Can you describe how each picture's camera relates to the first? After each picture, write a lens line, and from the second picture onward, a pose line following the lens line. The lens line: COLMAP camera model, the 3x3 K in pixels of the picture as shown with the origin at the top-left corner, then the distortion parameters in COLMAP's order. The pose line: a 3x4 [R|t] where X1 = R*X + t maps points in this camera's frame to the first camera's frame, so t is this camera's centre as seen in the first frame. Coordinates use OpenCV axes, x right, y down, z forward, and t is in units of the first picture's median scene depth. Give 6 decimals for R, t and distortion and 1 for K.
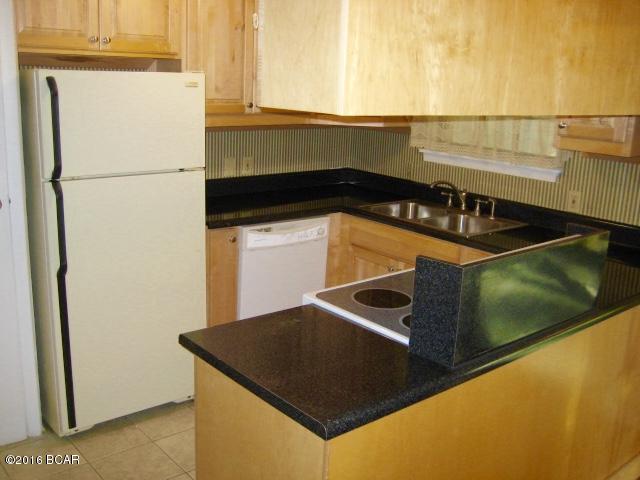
lens RADIAL K [[648.3, 0, 320.0], [0, 648.3, 240.0], [0, 0, 1]] dist [-0.105427, 0.007507]
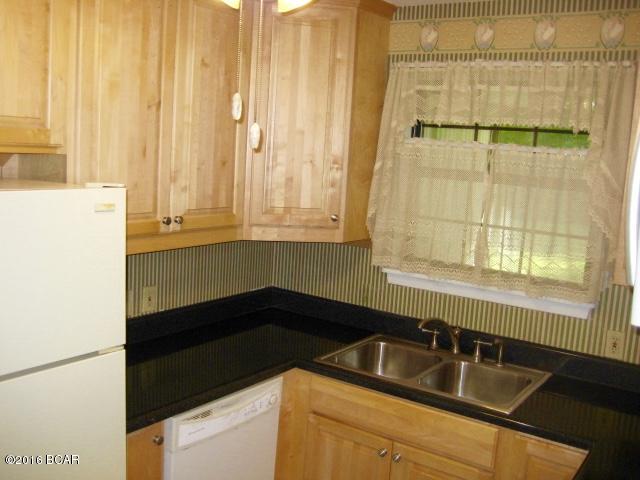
lens RADIAL K [[648.3, 0, 320.0], [0, 648.3, 240.0], [0, 0, 1]] dist [-0.105427, 0.007507]
pose [[0.961754, -0.019286, 0.273237, -0.140378], [0.044243, 0.995358, -0.085474, -0.127391], [-0.270320, 0.094293, 0.958142, 0.328207]]
